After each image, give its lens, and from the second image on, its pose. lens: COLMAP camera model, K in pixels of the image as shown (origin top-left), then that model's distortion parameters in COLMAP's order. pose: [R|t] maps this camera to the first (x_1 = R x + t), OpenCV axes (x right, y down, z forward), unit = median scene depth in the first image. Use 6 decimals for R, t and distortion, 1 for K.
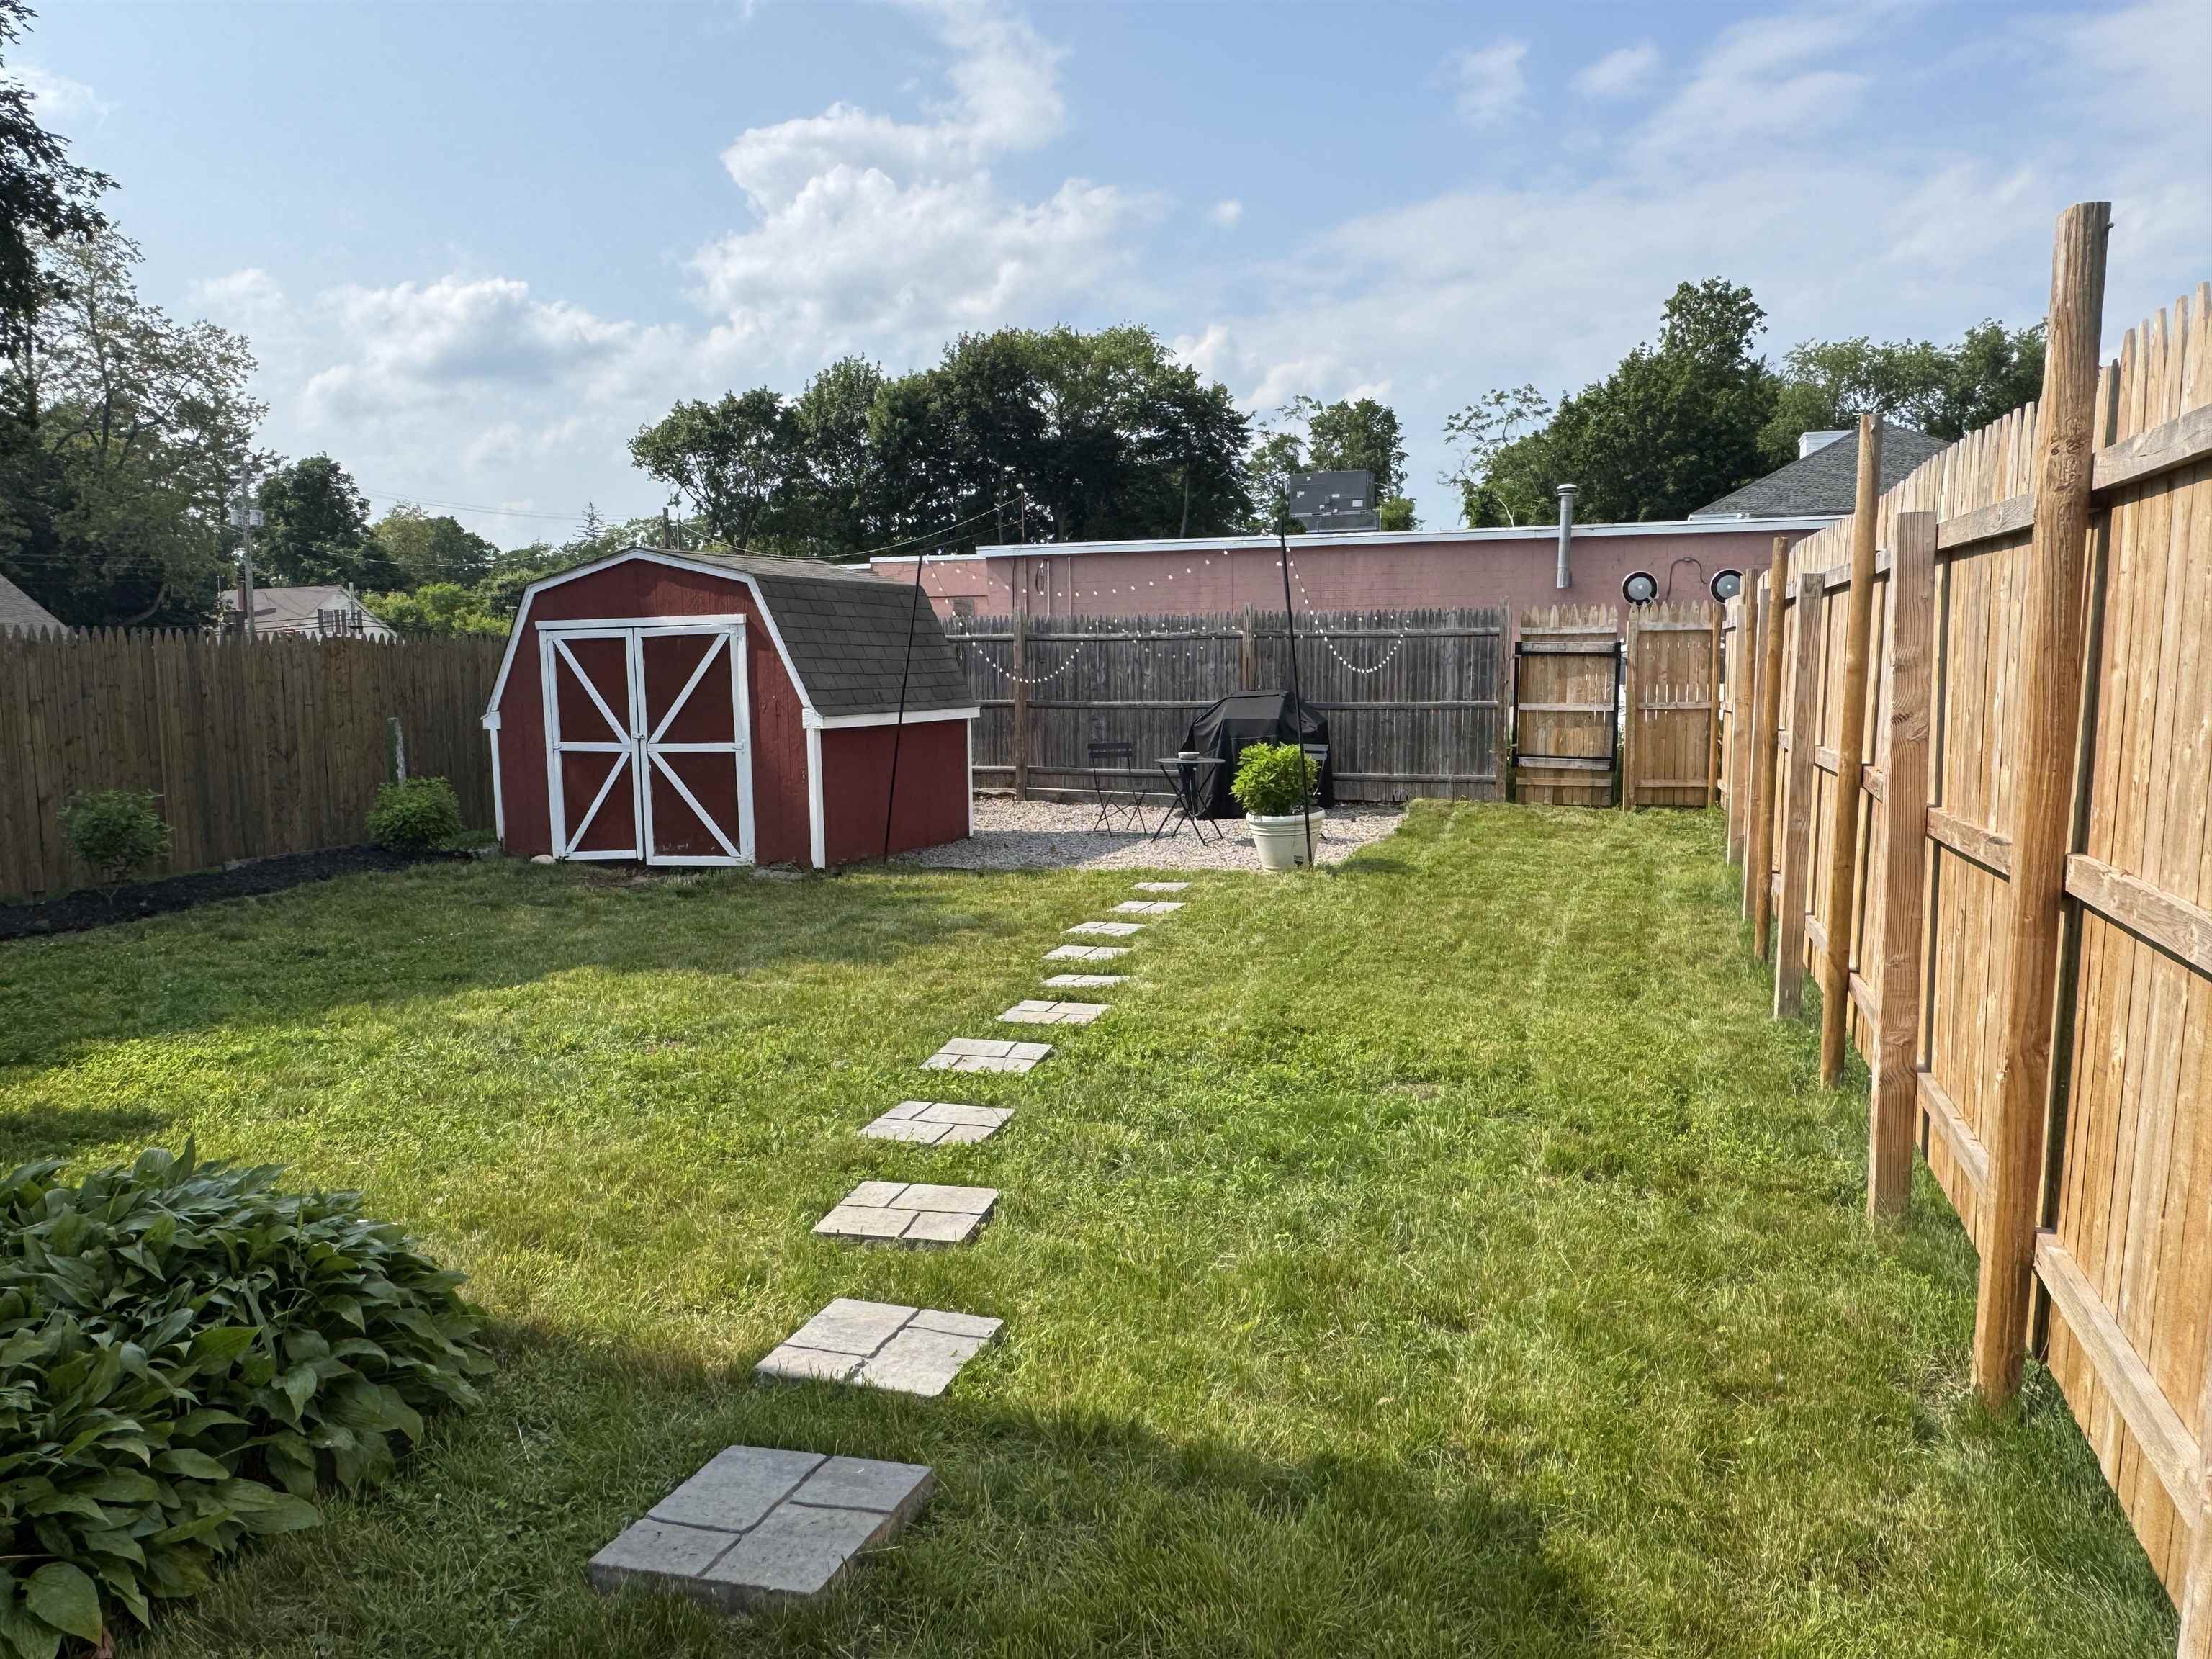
lens RADIAL K [[1538.5, 0, 1106.0], [0, 1538.5, 829.5], [0, 0, 1]] dist [-0.005762, -0.001453]
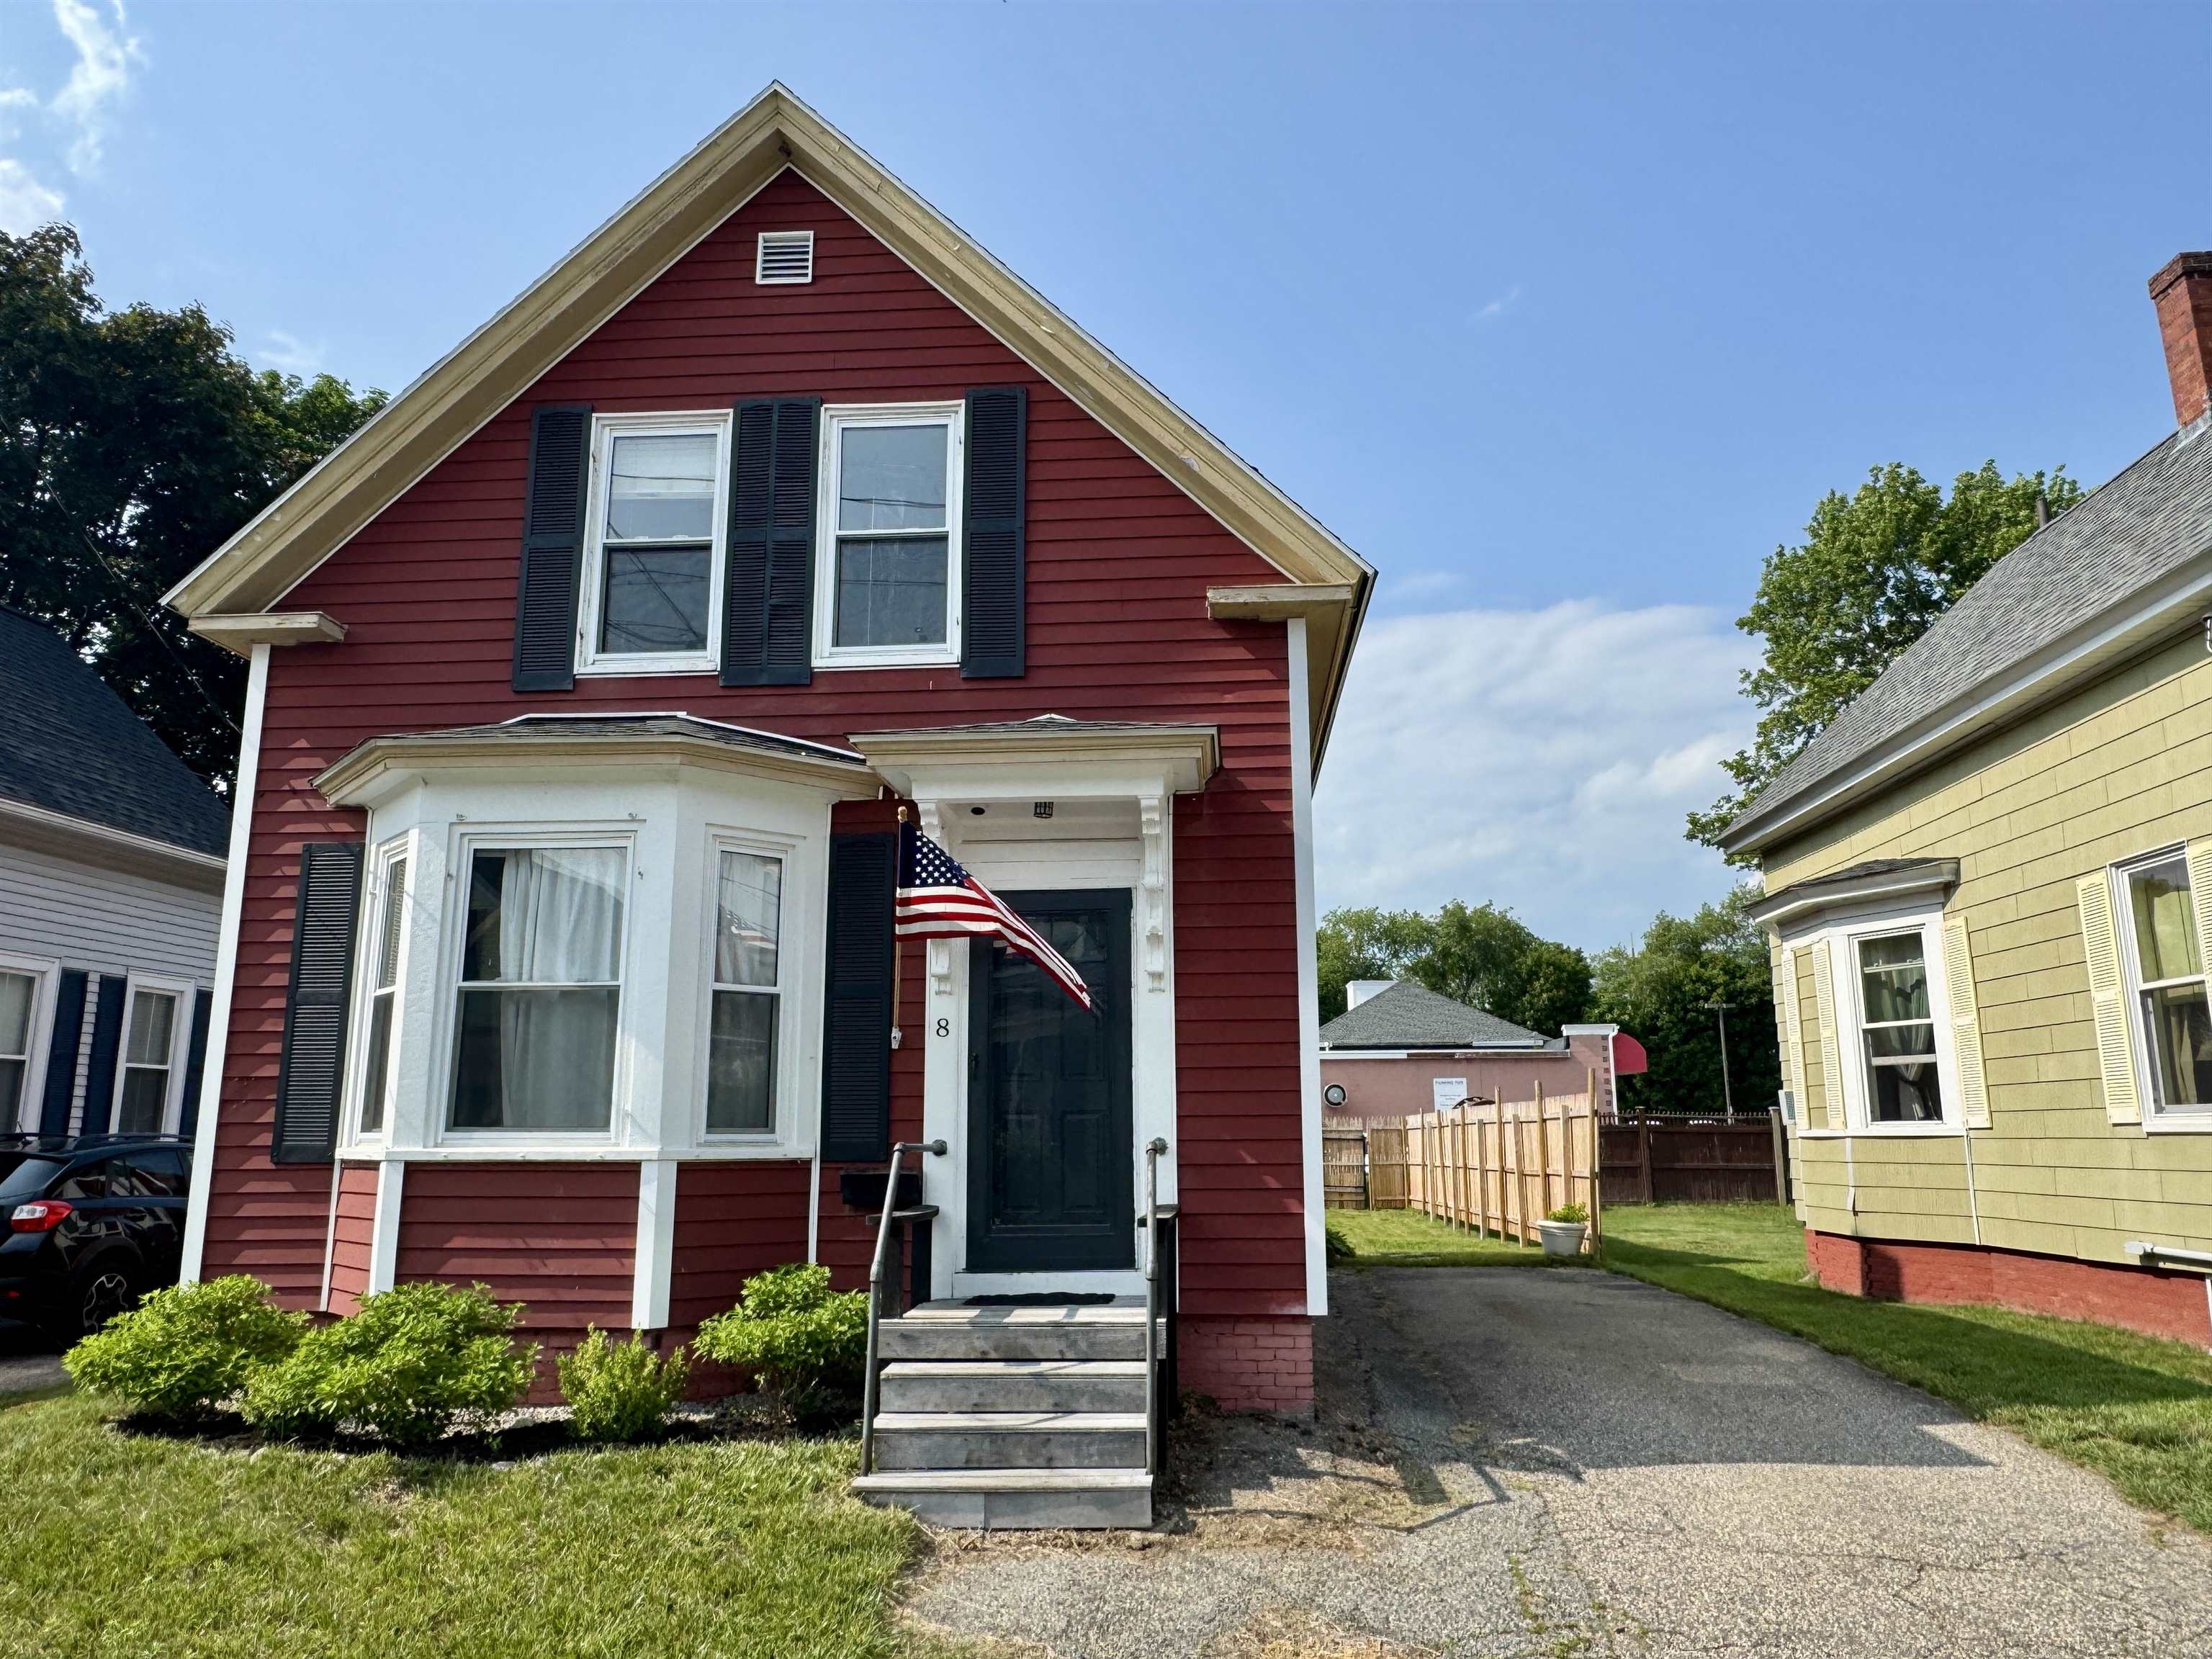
lens RADIAL K [[1569.7, 0, 1141.9], [0, 1569.7, 823.5], [0, 0, 1]] dist [0.005519, 0.000344]
pose [[0.948184, 0.070763, 0.309741, -0.728399], [0.026871, 0.953529, -0.300101, 0.127860], [-0.316583, 0.292874, 0.902220, -1.126360]]
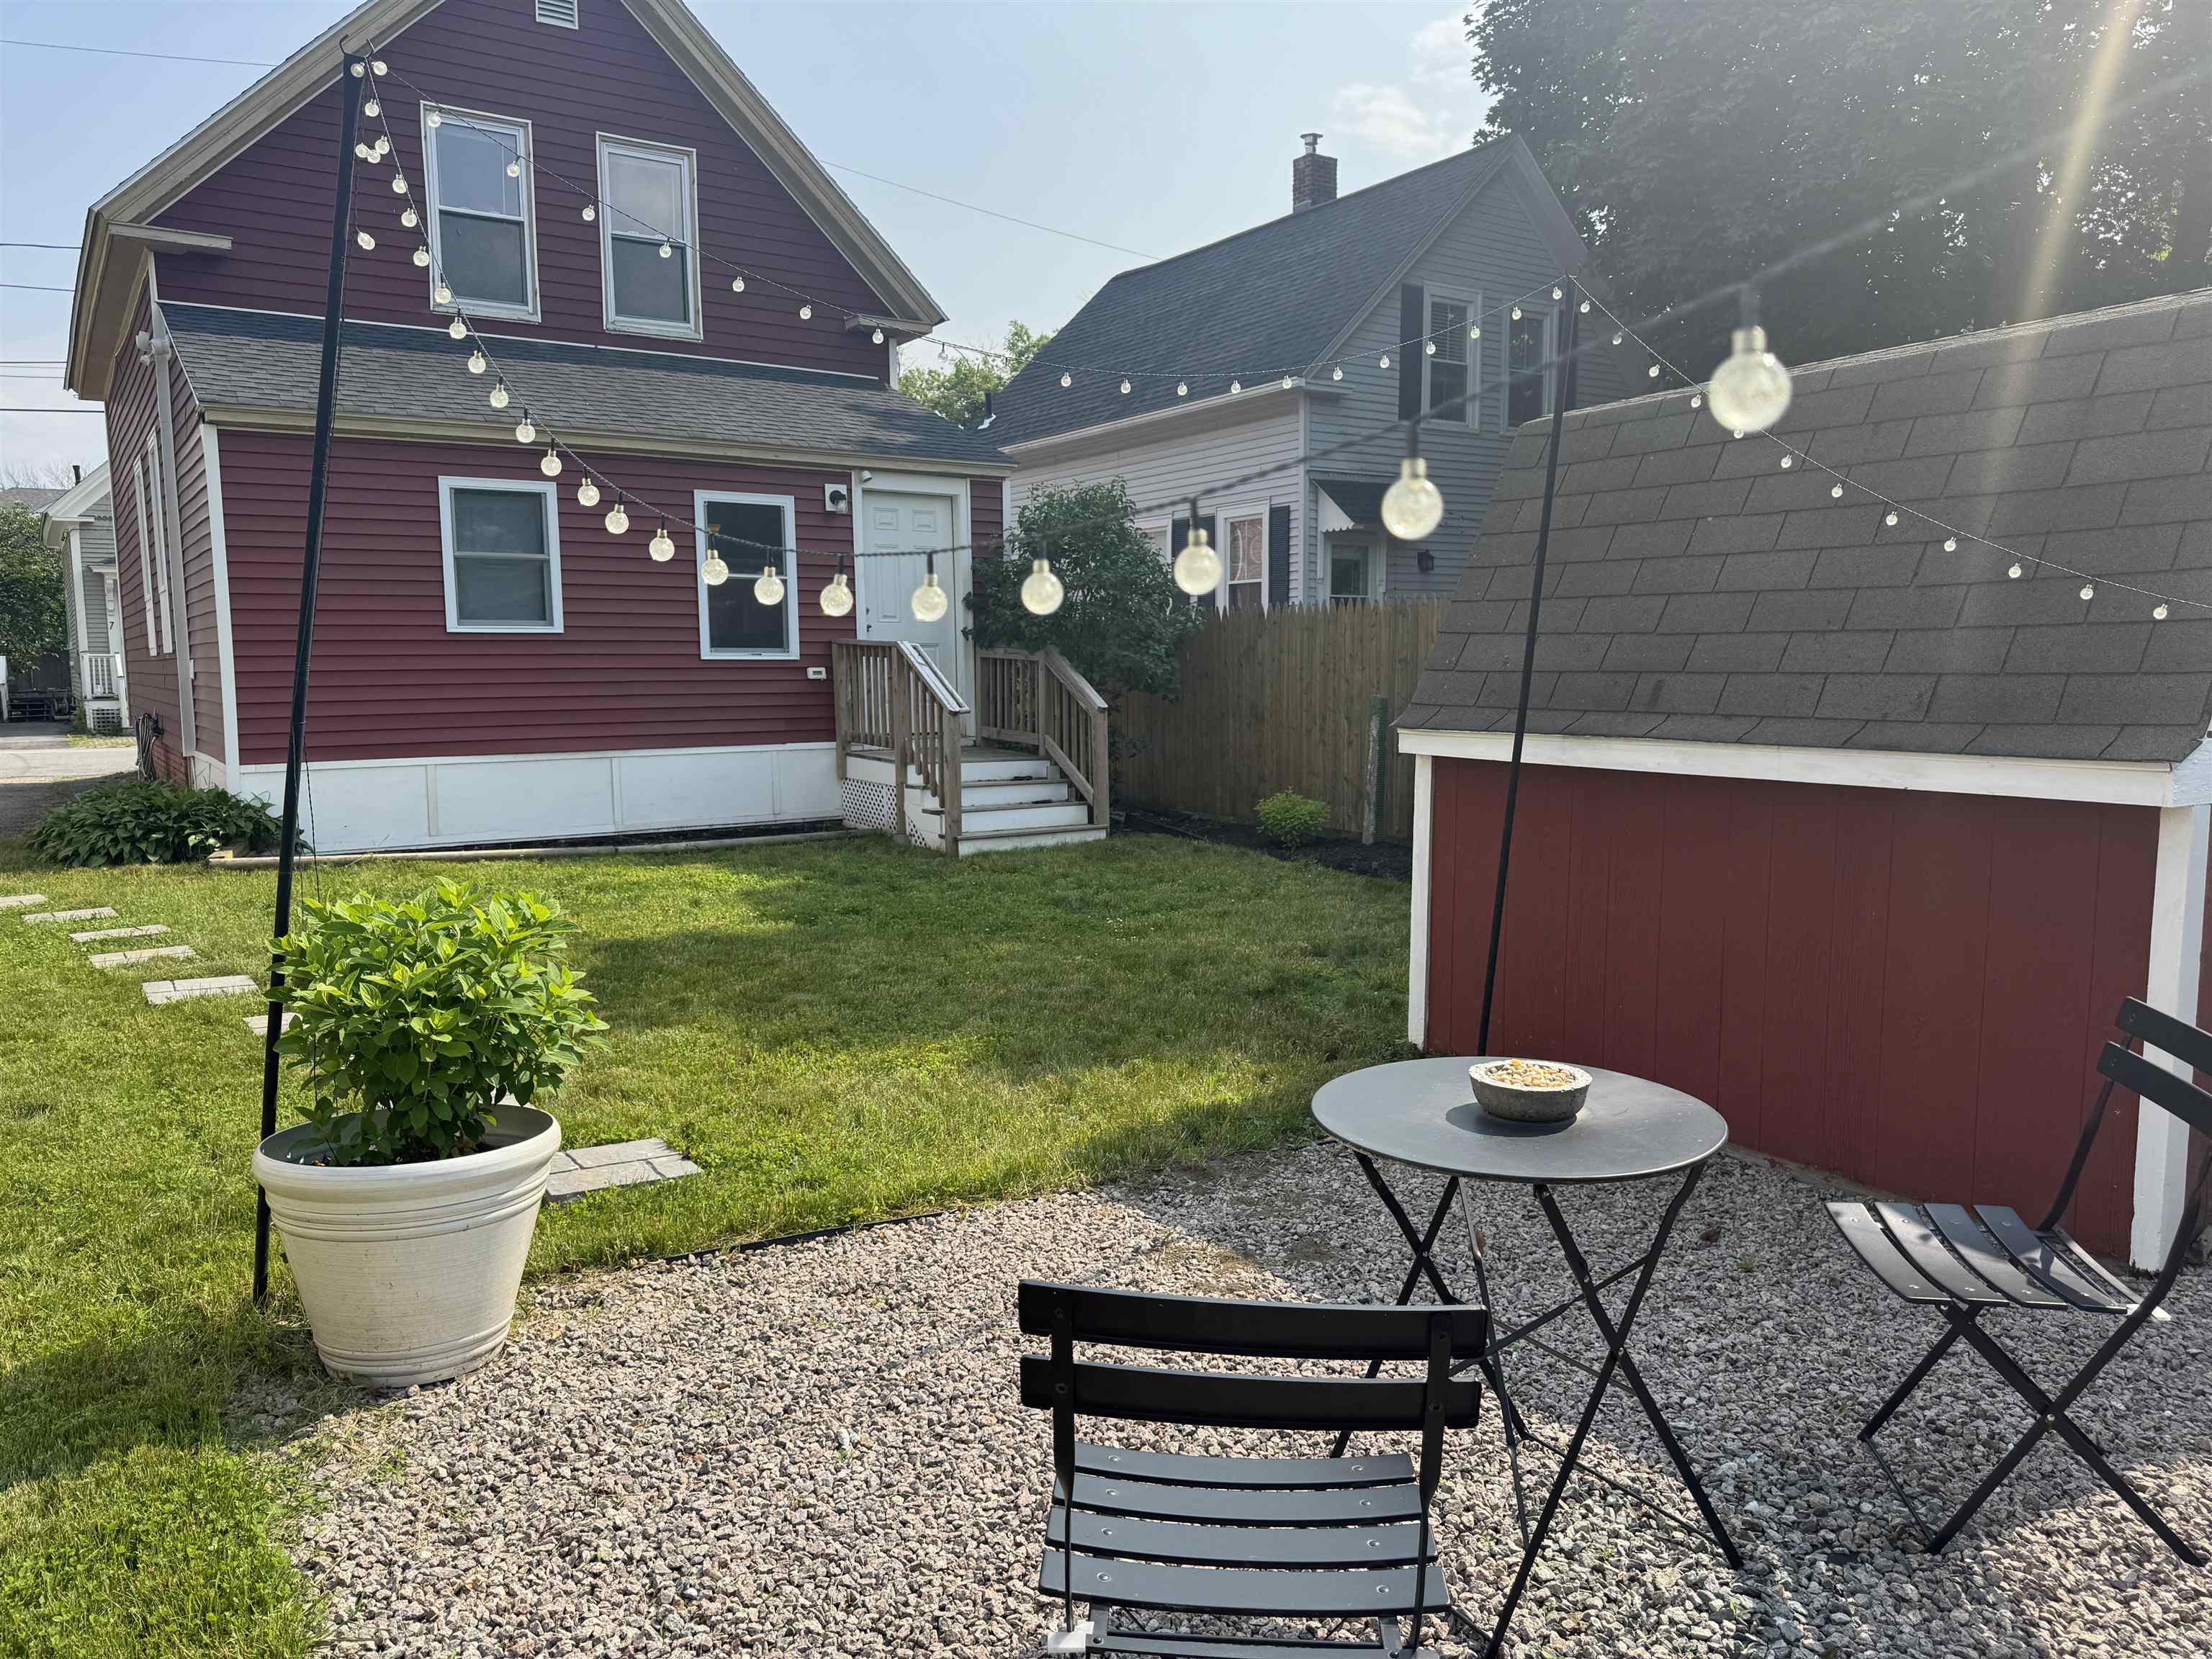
lens RADIAL K [[1599.6, 0, 1106.0], [0, 1599.6, 829.5], [0, 0, 1]] dist [0.132989, -0.221318]
pose [[0.573263, -0.072339, 0.816172, -1.378214], [0.080539, 0.996246, 0.031730, 0.175423], [-0.815404, 0.047544, 0.576937, -1.356720]]
